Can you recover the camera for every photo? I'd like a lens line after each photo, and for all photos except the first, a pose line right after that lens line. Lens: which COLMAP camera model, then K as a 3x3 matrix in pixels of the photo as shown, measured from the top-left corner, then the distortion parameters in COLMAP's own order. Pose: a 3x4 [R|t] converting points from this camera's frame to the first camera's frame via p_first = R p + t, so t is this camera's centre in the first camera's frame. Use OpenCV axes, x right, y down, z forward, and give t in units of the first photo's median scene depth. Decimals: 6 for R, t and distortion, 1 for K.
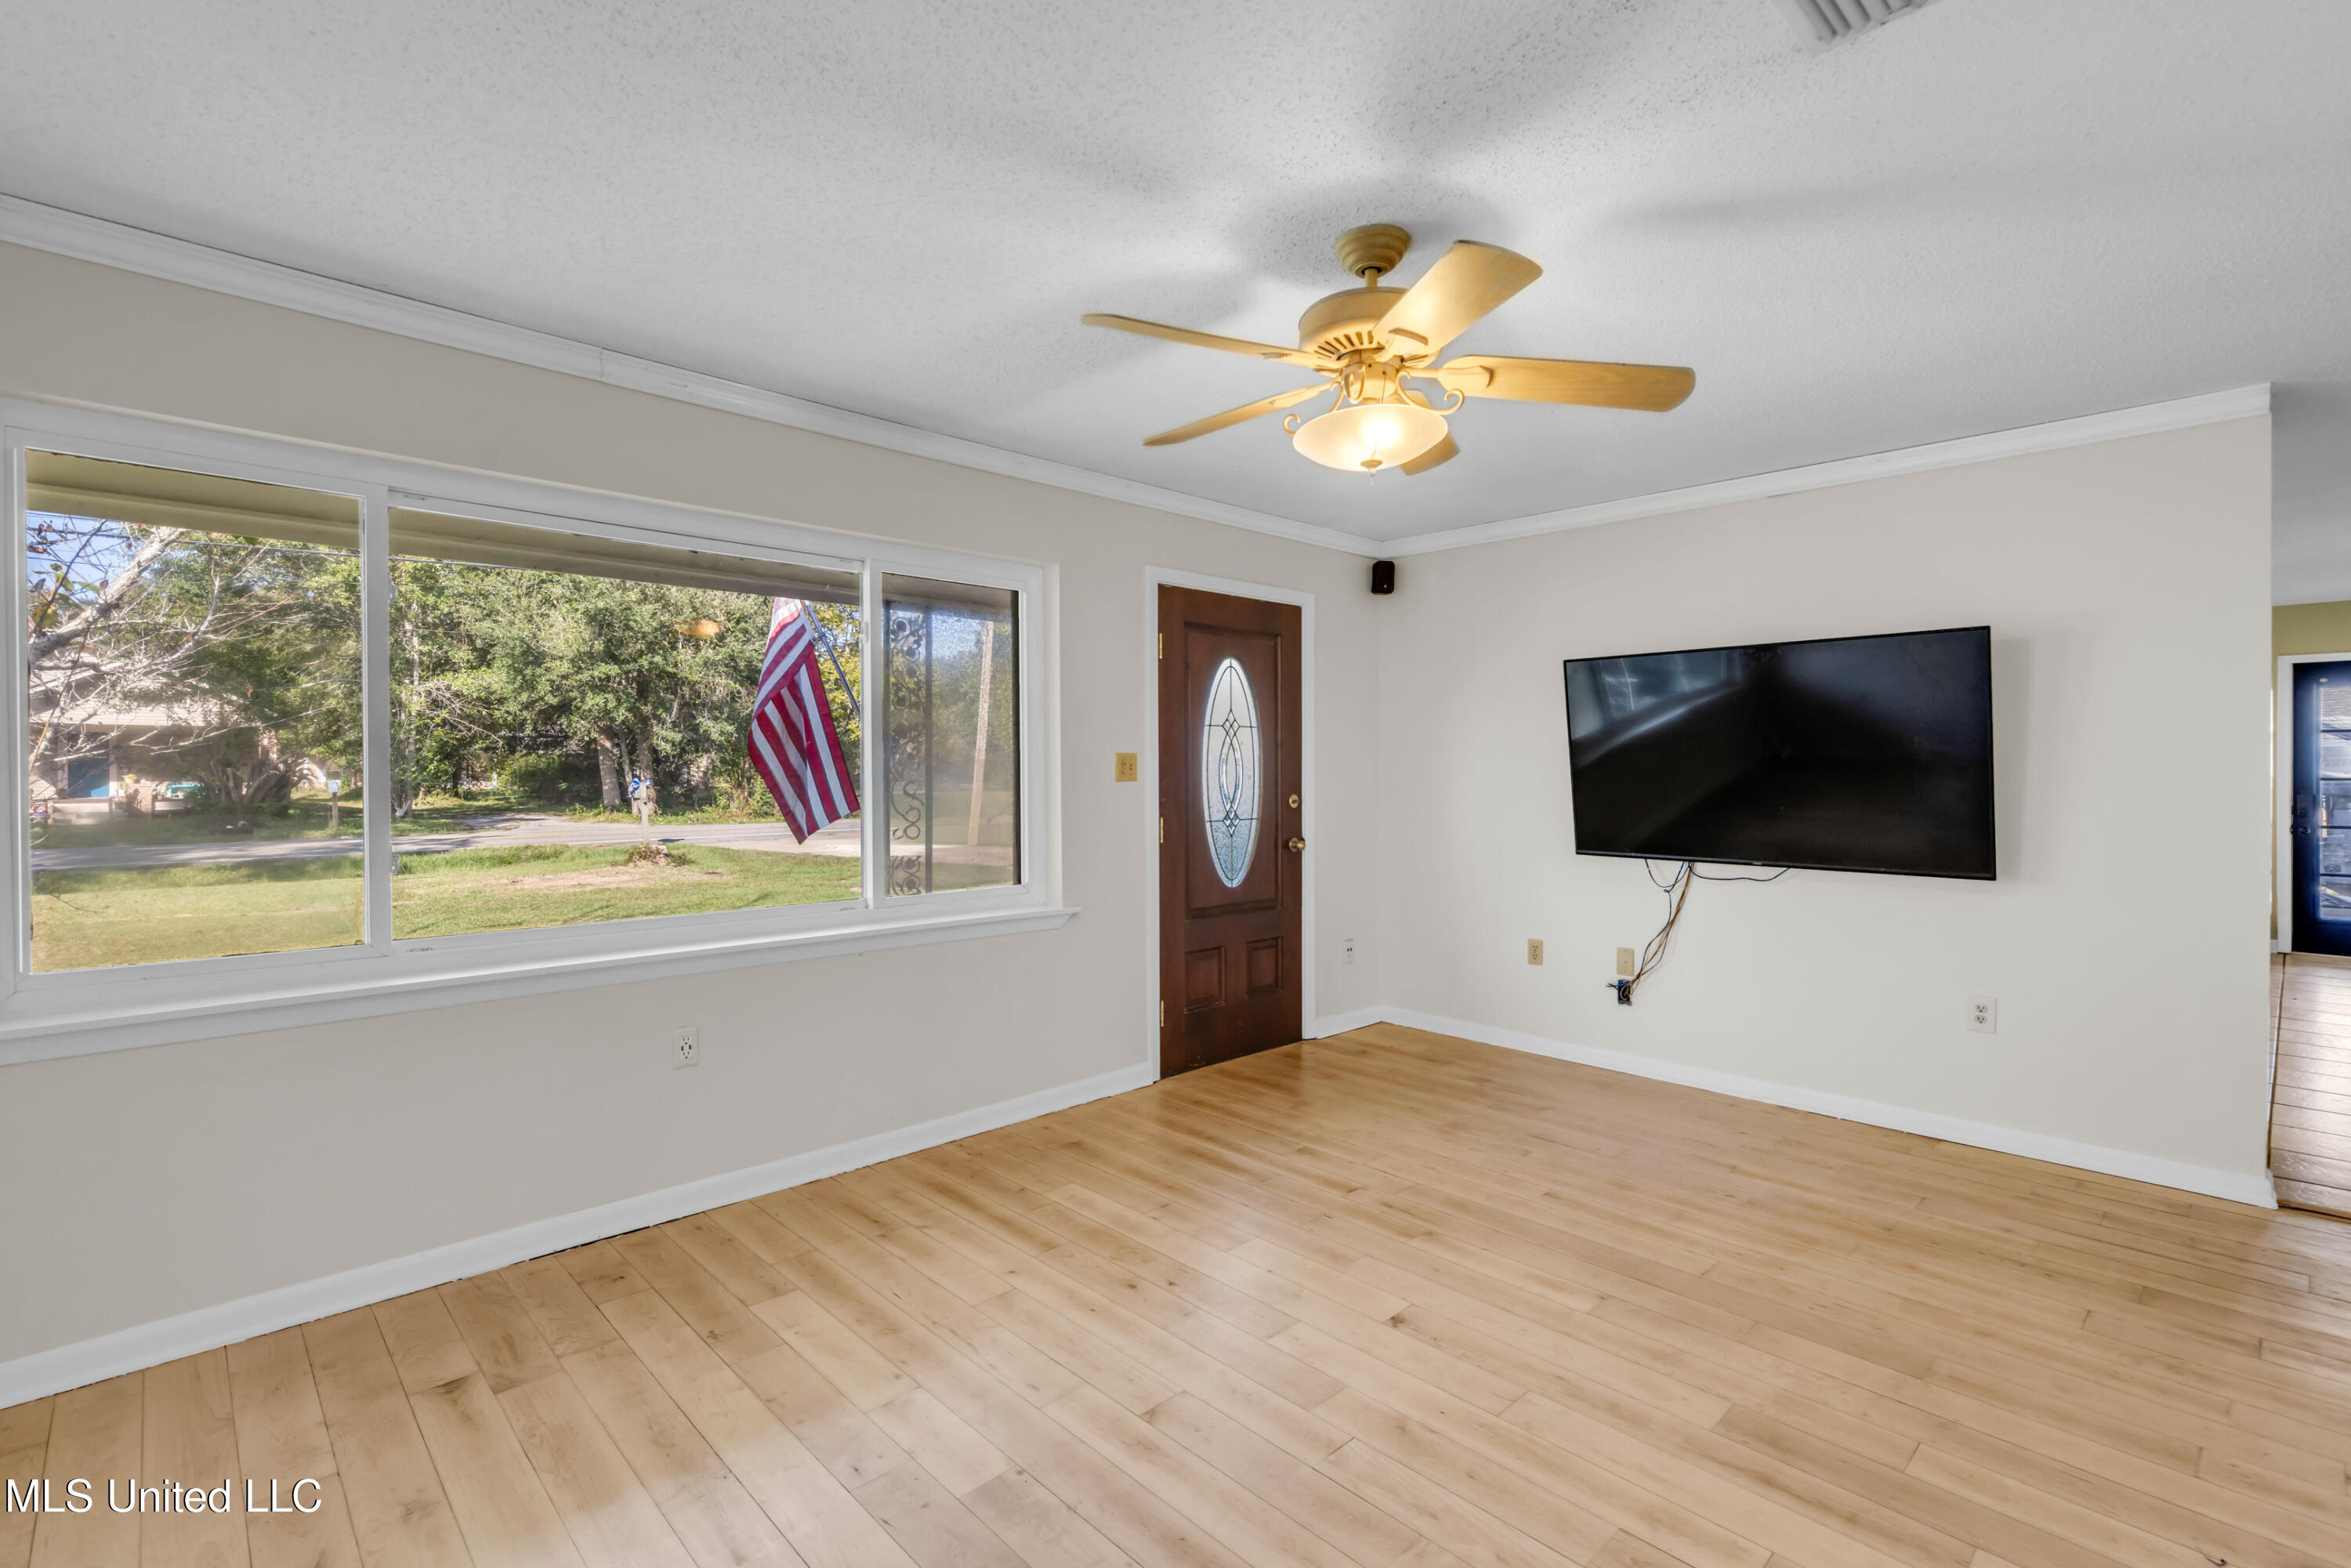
lens RADIAL K [[1068.8, 0, 1176.5], [0, 1068.8, 775.2], [0, 0, 1]] dist [0.013437, 0.000343]
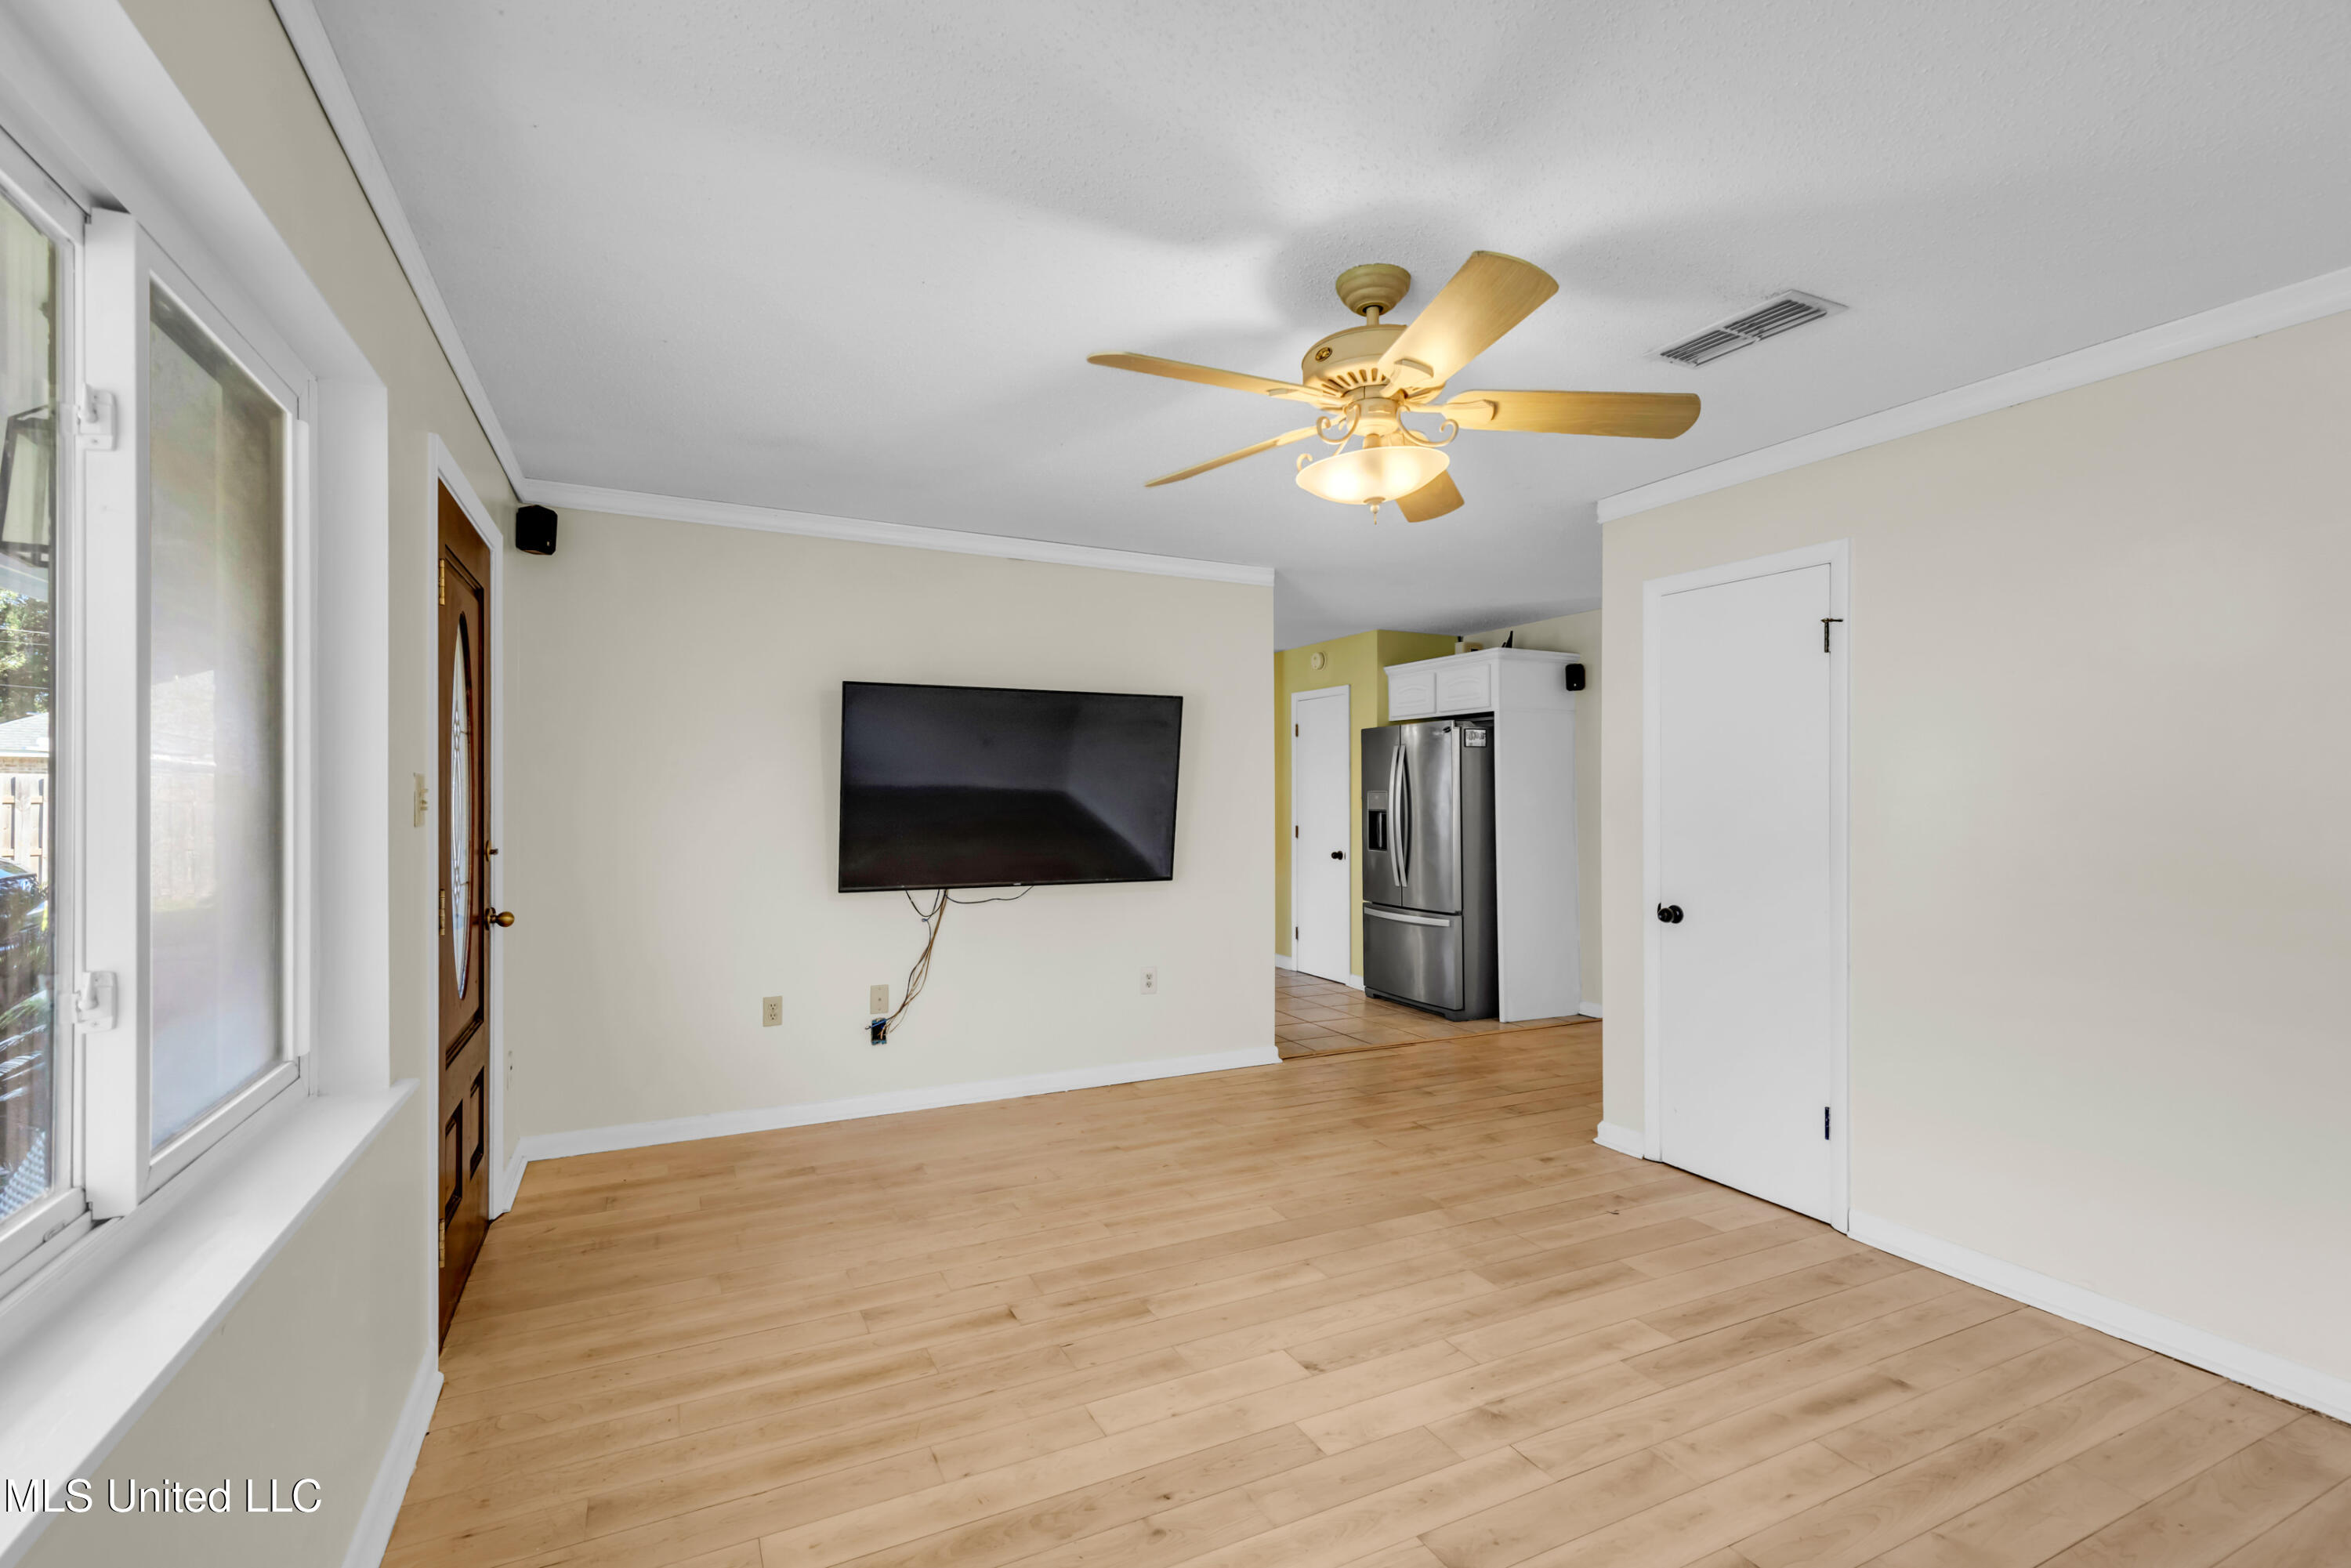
lens RADIAL K [[1068.8, 0, 1188.2], [0, 1068.8, 791.2], [0, 0, 1]] dist [0.013437, 0.000343]
pose [[0.291590, 0.004060, 0.956535, -0.584553], [0.004277, 0.999975, -0.005548, -0.010193], [-0.956534, 0.005709, 0.291565, 0.622401]]
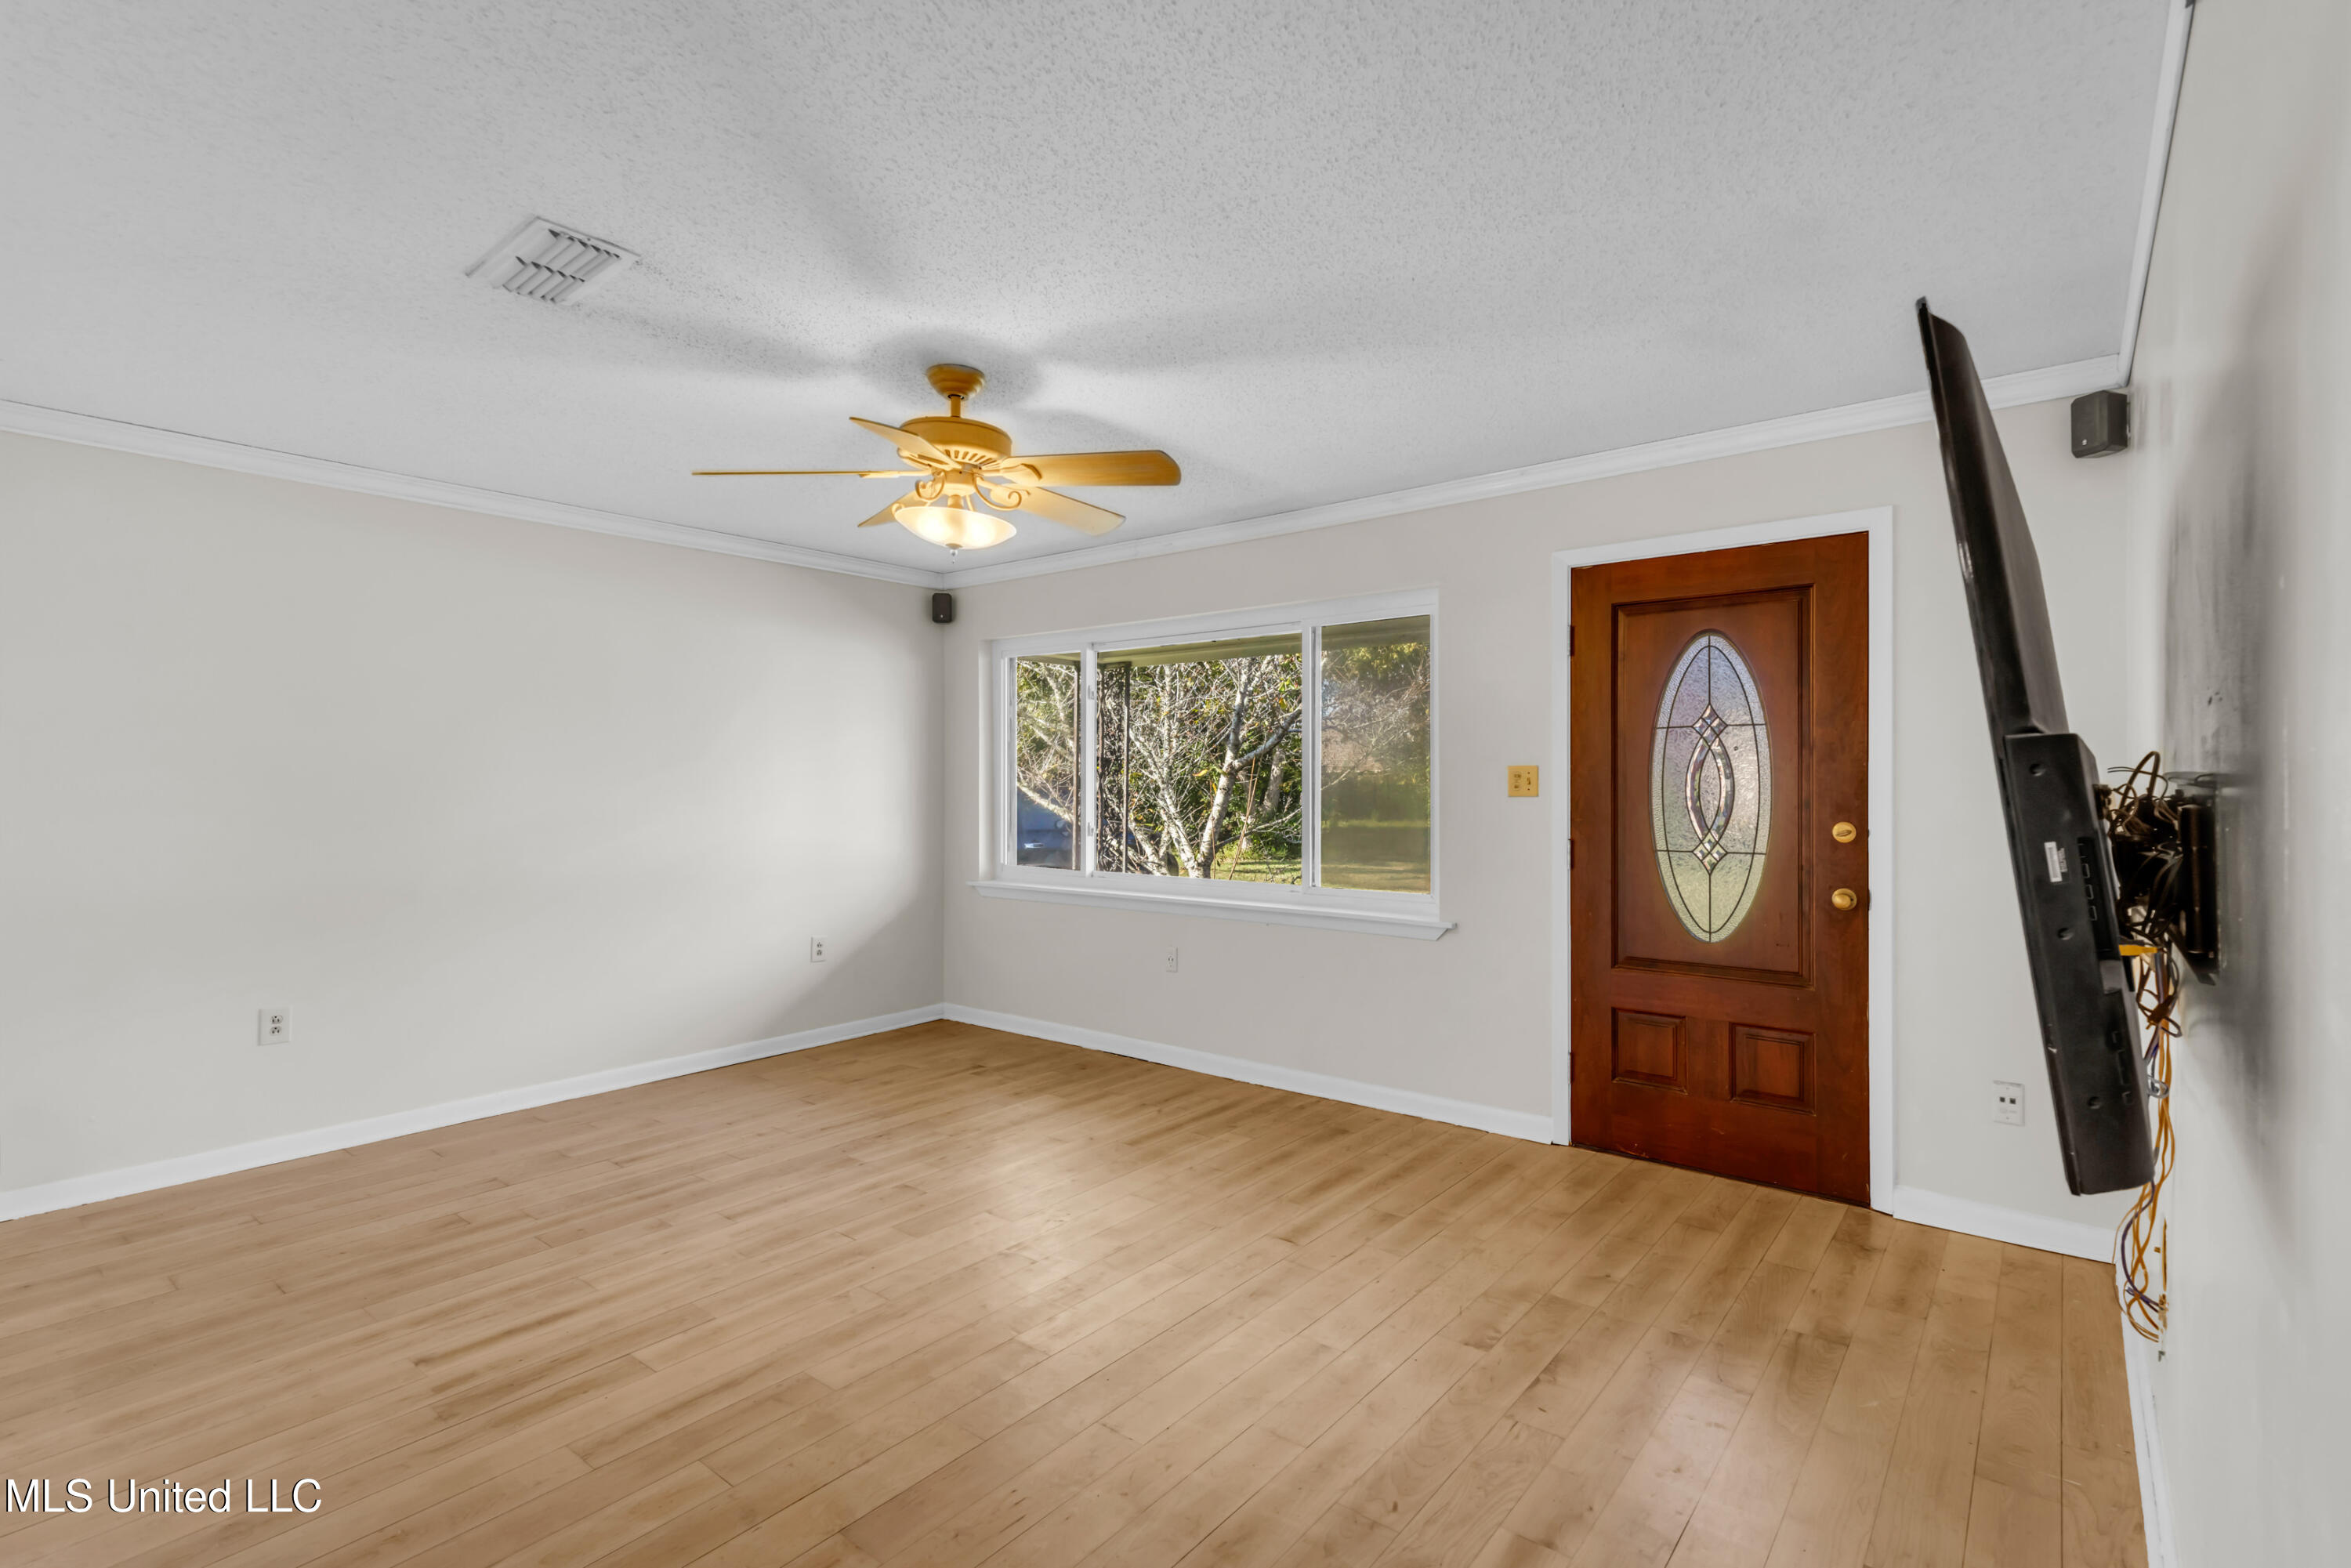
lens RADIAL K [[1068.8, 0, 1233.2], [0, 1068.8, 784.3], [0, 0, 1]] dist [0.013437, 0.000343]
pose [[0.150416, 0.000163, -0.988623, 1.063370], [-0.005068, 0.999987, -0.000606, -0.004808], [0.988610, 0.005101, 0.150415, 0.808216]]
